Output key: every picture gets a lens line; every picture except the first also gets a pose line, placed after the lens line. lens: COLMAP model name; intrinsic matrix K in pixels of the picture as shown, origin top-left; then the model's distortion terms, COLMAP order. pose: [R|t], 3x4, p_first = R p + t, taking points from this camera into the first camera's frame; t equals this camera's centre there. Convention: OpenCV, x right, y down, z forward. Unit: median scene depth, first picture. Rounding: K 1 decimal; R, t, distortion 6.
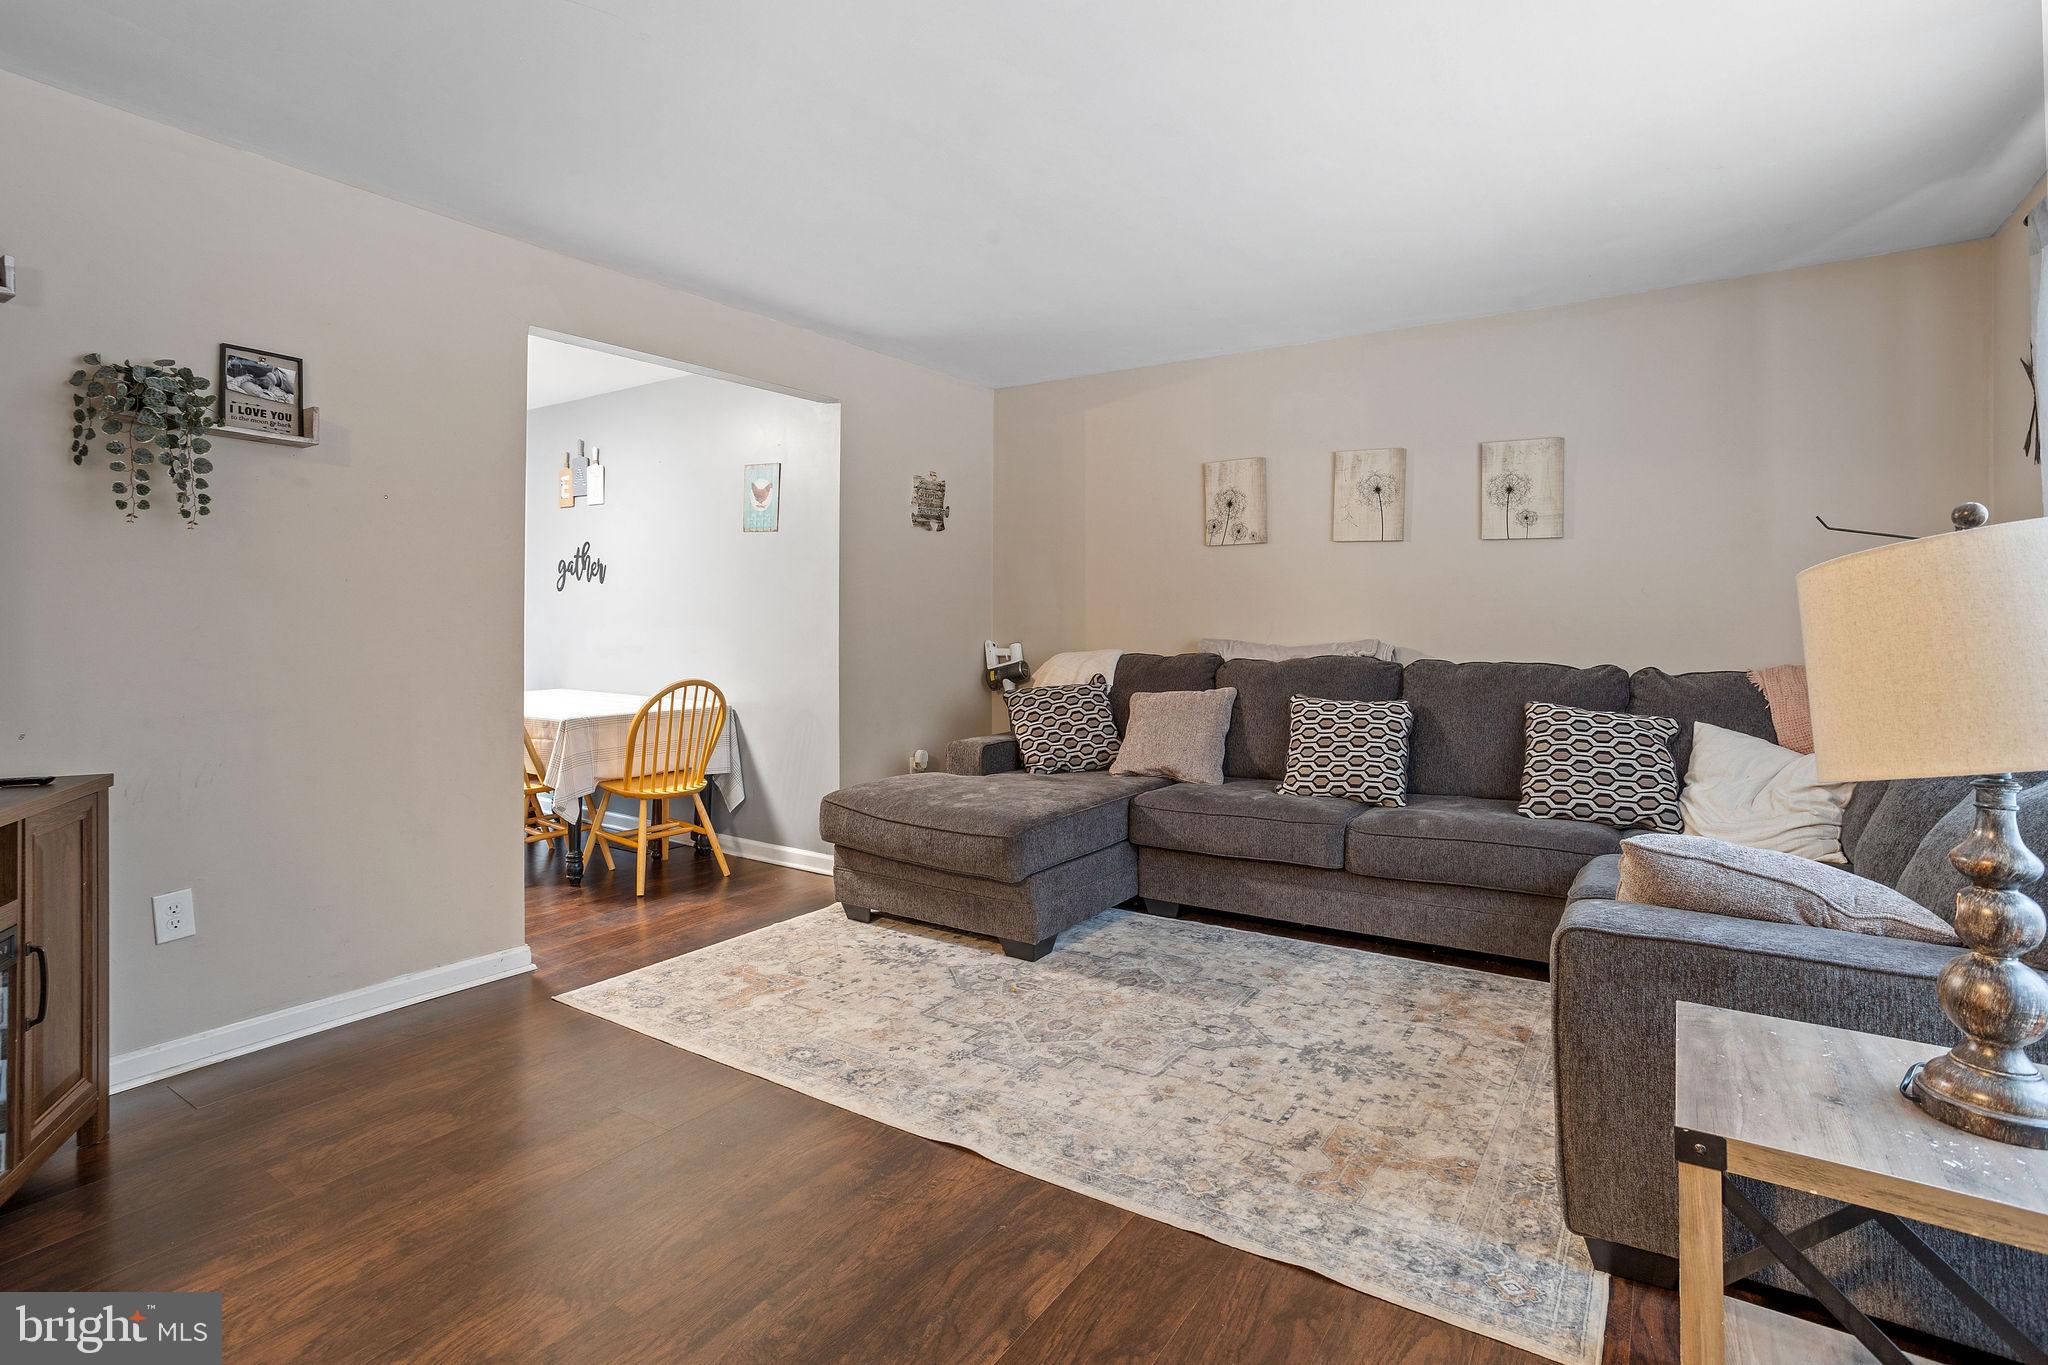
lens RADIAL K [[985.0, 0, 1024.2], [0, 985.0, 626.1], [0, 0, 1]] dist [-0.057274, 0.035343]
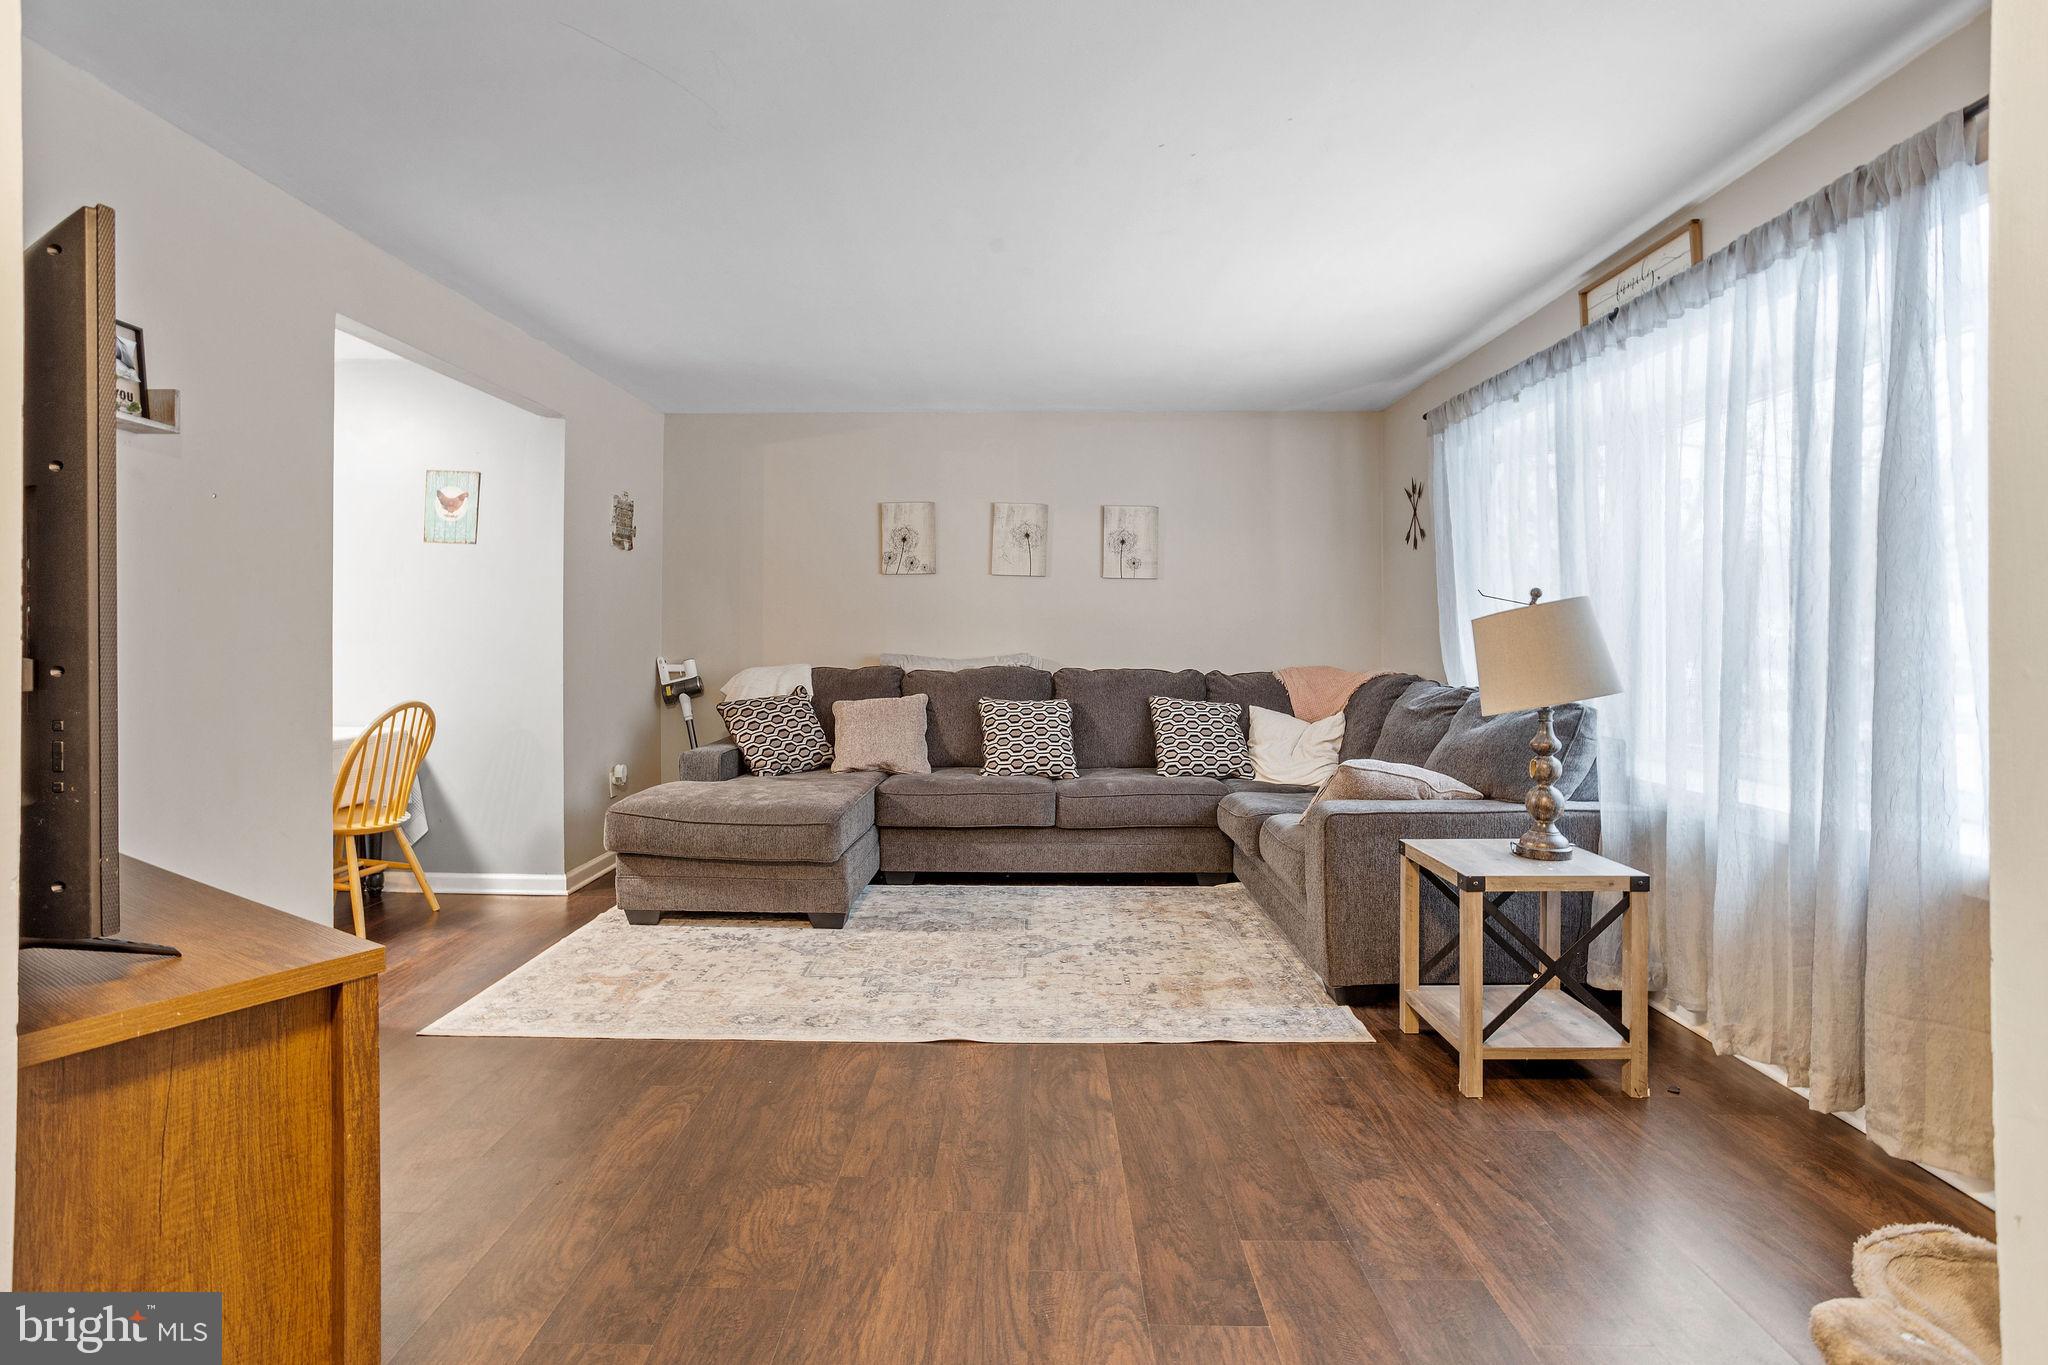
lens RADIAL K [[990.3, 0, 990.8], [0, 990.3, 656.1], [0, 0, 1]] dist [-0.057715, 0.038582]
pose [[0.851297, -0.008753, 0.524611, -0.412852], [0.001752, 0.999903, 0.013841, -0.000242], [-0.524681, -0.010864, 0.851229, -0.087537]]
